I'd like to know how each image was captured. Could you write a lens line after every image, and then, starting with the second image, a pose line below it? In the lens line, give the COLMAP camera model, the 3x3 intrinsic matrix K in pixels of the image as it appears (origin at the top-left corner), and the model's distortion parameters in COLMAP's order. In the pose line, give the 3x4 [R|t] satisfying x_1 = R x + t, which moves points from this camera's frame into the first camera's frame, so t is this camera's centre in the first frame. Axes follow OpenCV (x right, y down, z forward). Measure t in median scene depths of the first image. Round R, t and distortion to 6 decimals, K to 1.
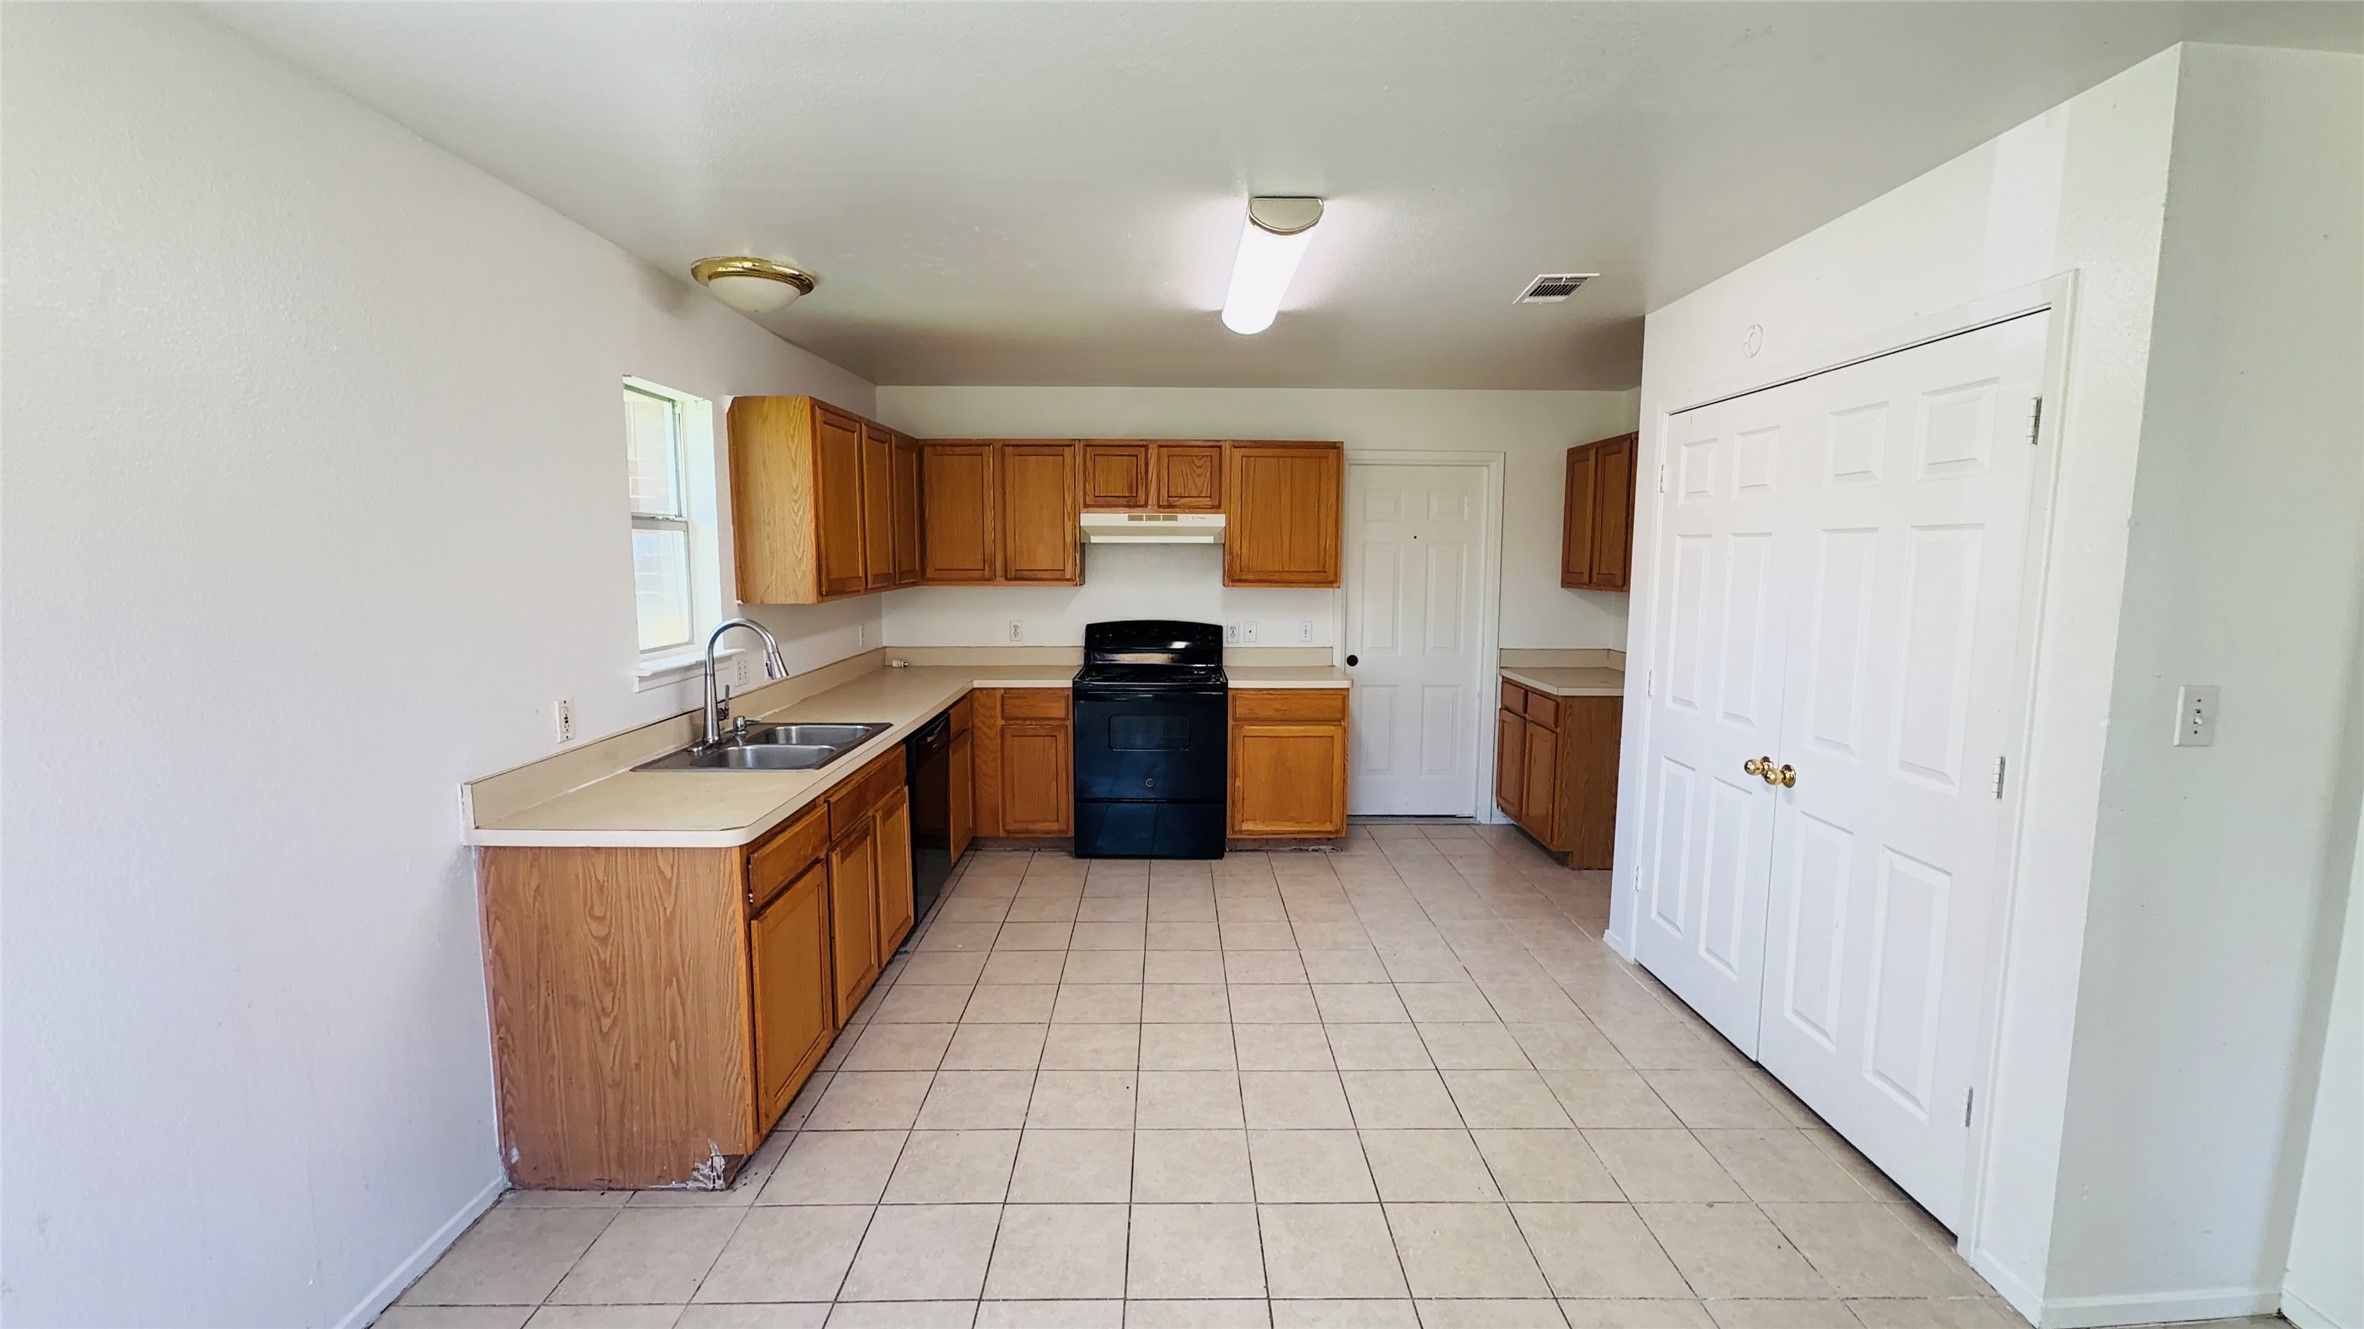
lens RADIAL K [[976.0, 0, 1187.5], [0, 976.0, 665.1], [0, 0, 1]] dist [0.000471, 0.001499]
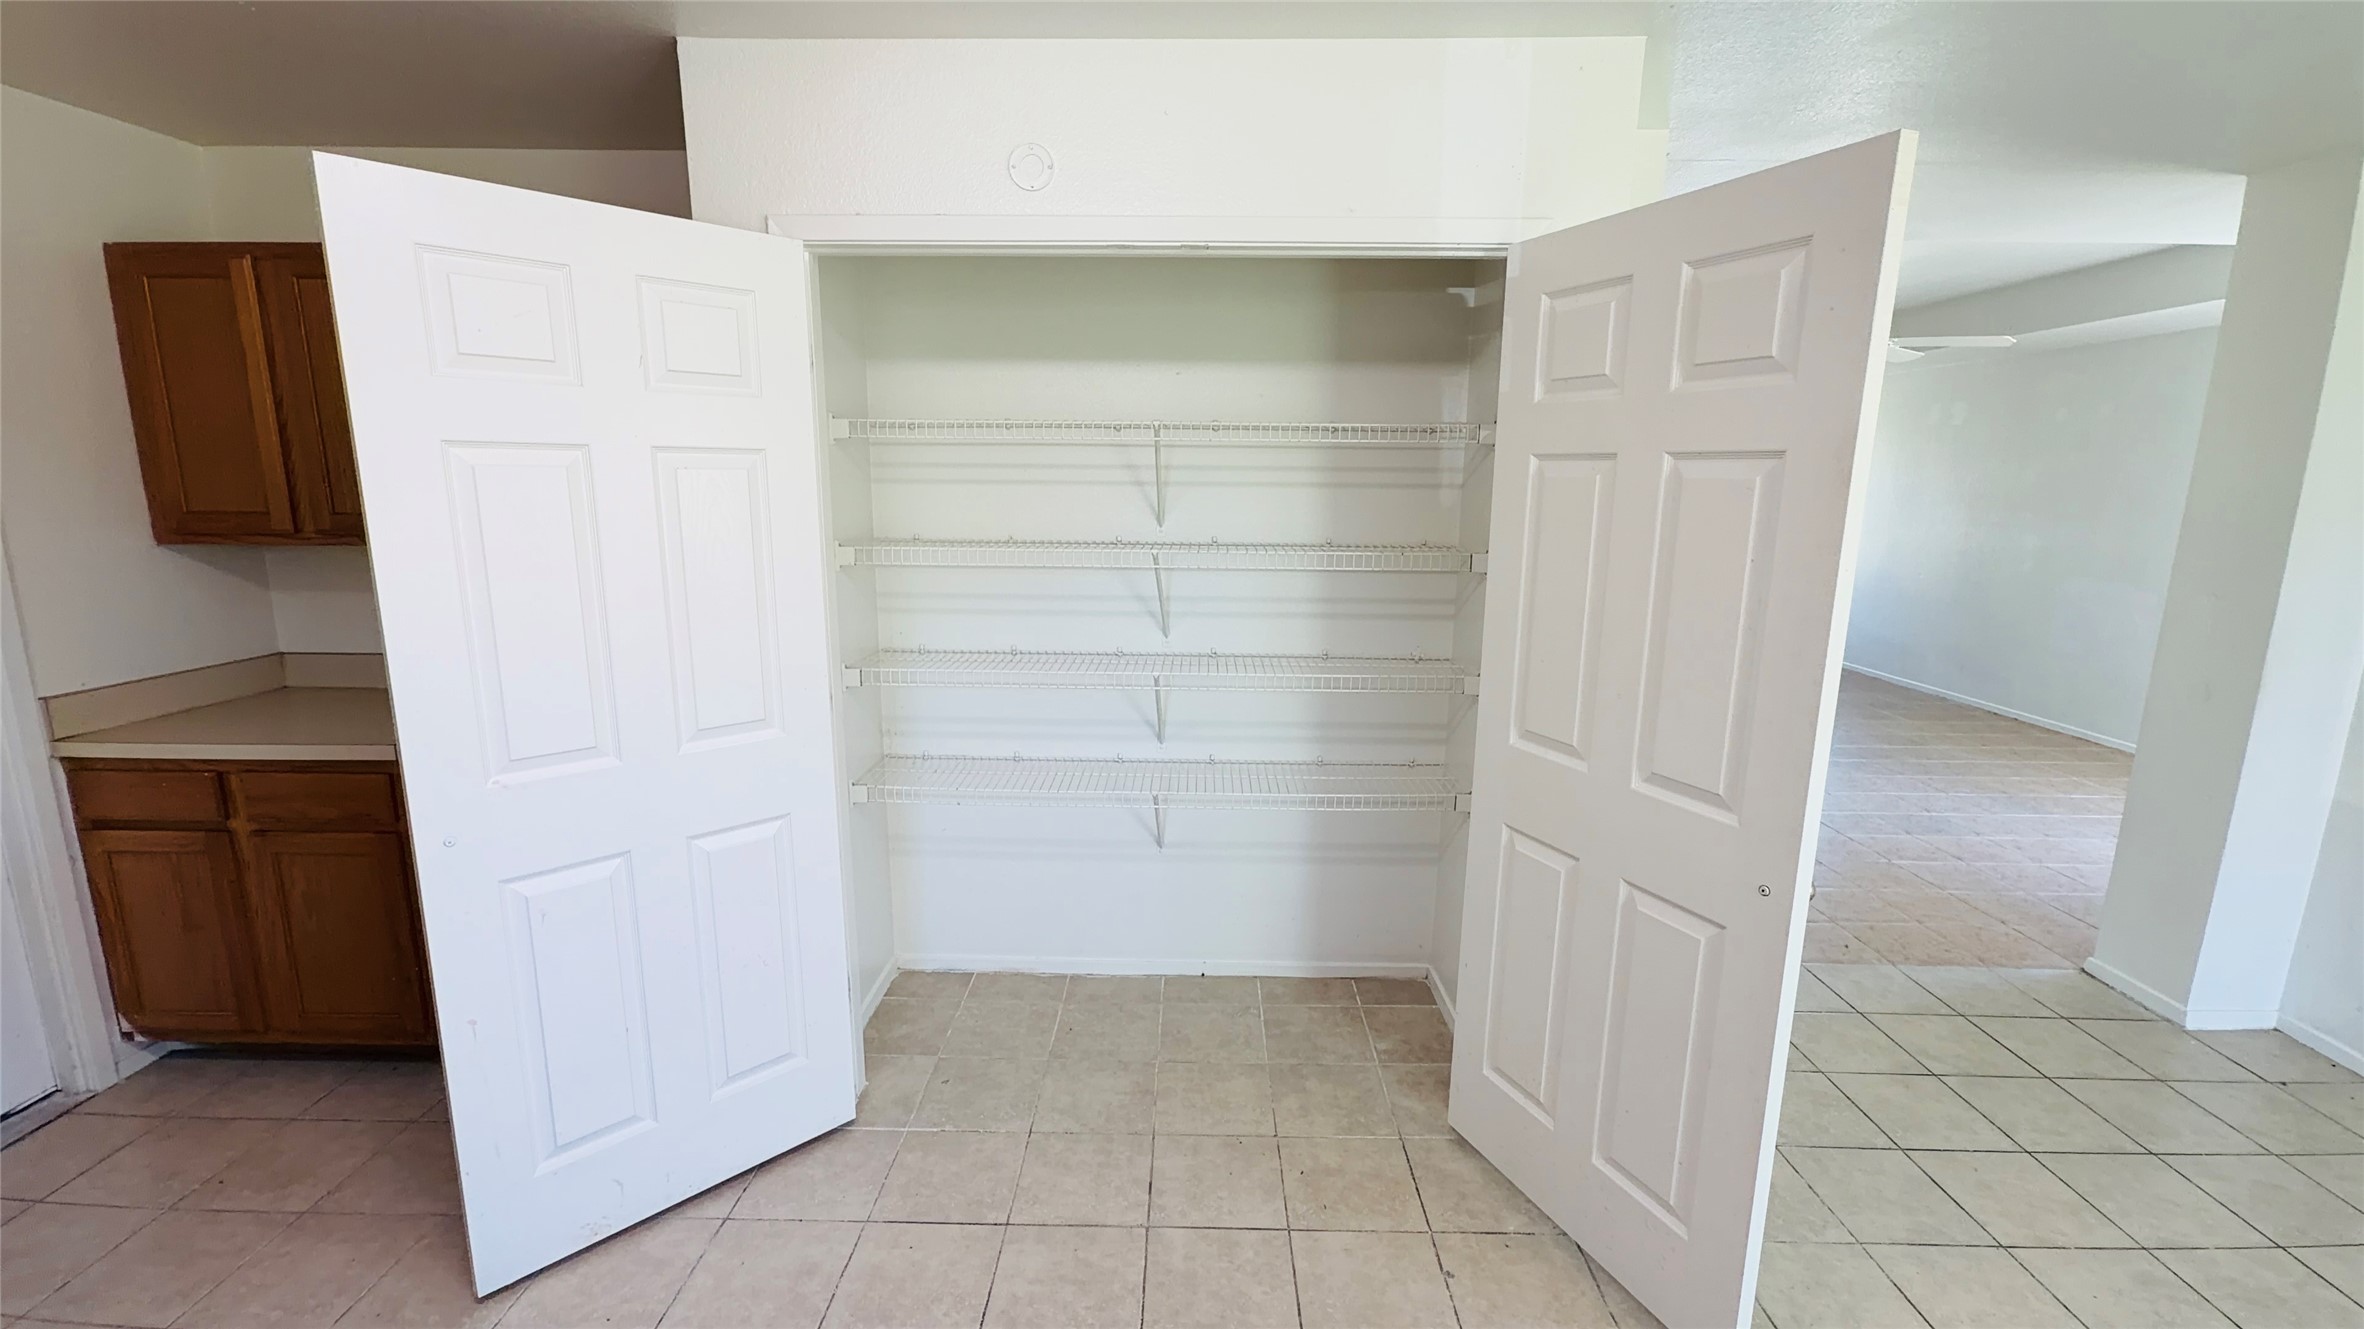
lens RADIAL K [[976.0, 0, 1170.6], [0, 976.0, 664.3], [0, 0, 1]] dist [0.000471, 0.001499]
pose [[0.032117, -0.193634, 0.980548, -0.090734], [0.105692, 0.976212, 0.189315, -0.066600], [-0.993880, 0.097556, 0.051819, 0.534494]]
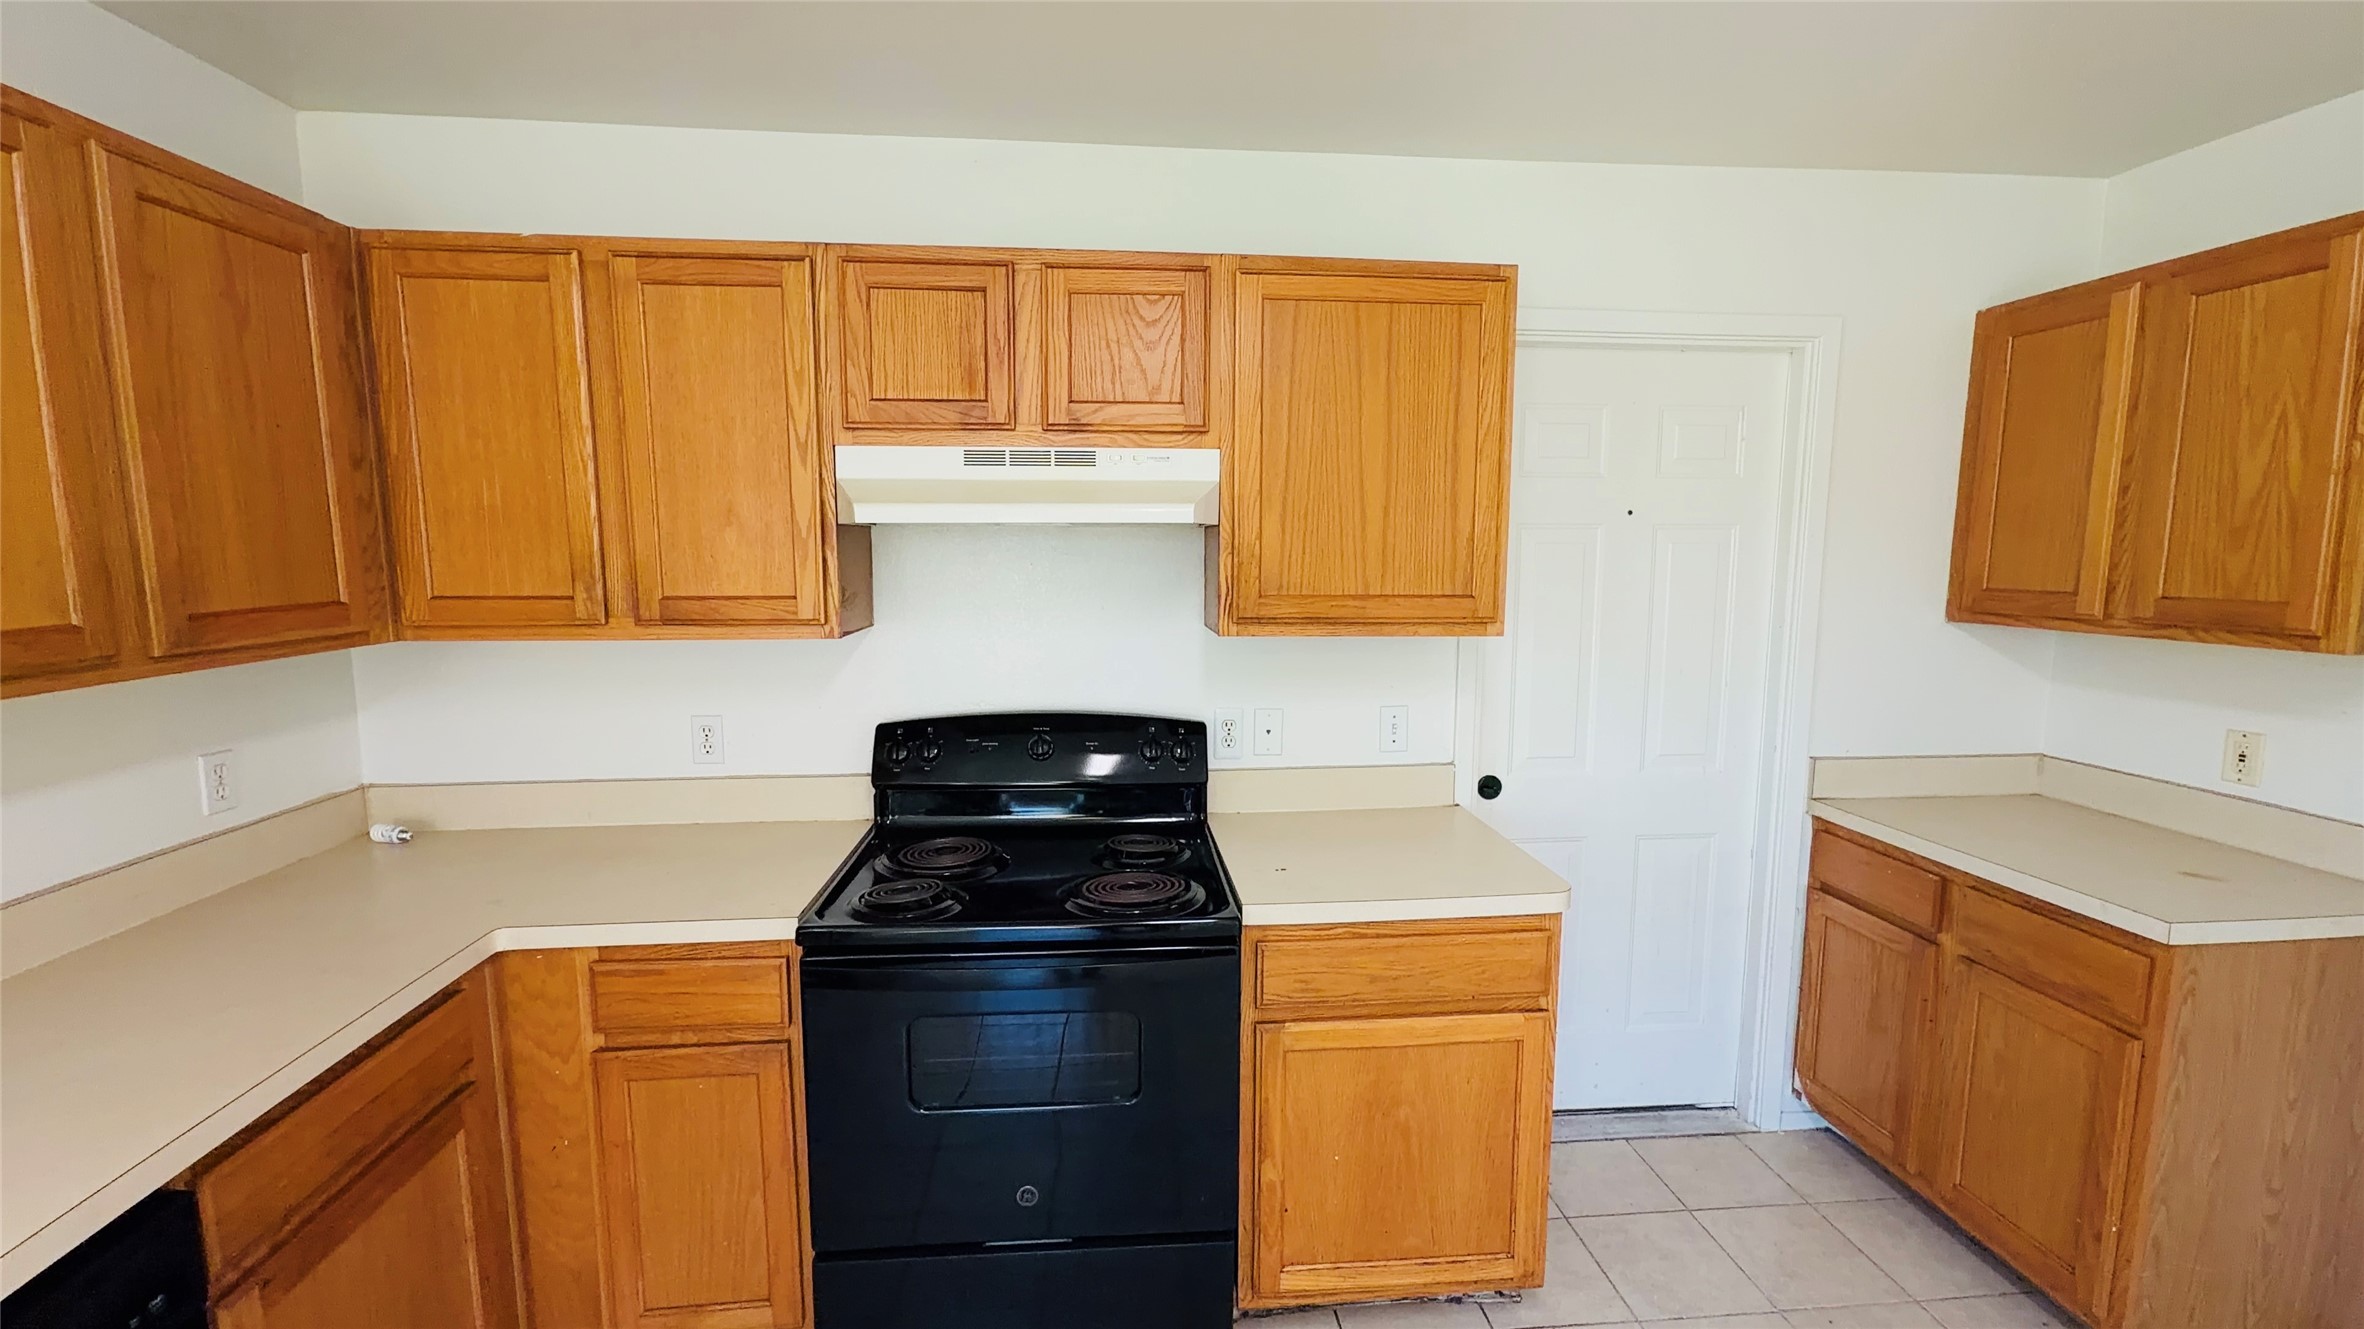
lens RADIAL K [[976.0, 0, 1166.5], [0, 976.0, 651.9], [0, 0, 1]] dist [0.000471, 0.001499]
pose [[0.997195, -0.011521, 0.073953, -0.011938], [0.011590, 0.999933, -0.000502, -0.076245], [-0.073943, 0.001358, 0.997262, 0.631132]]
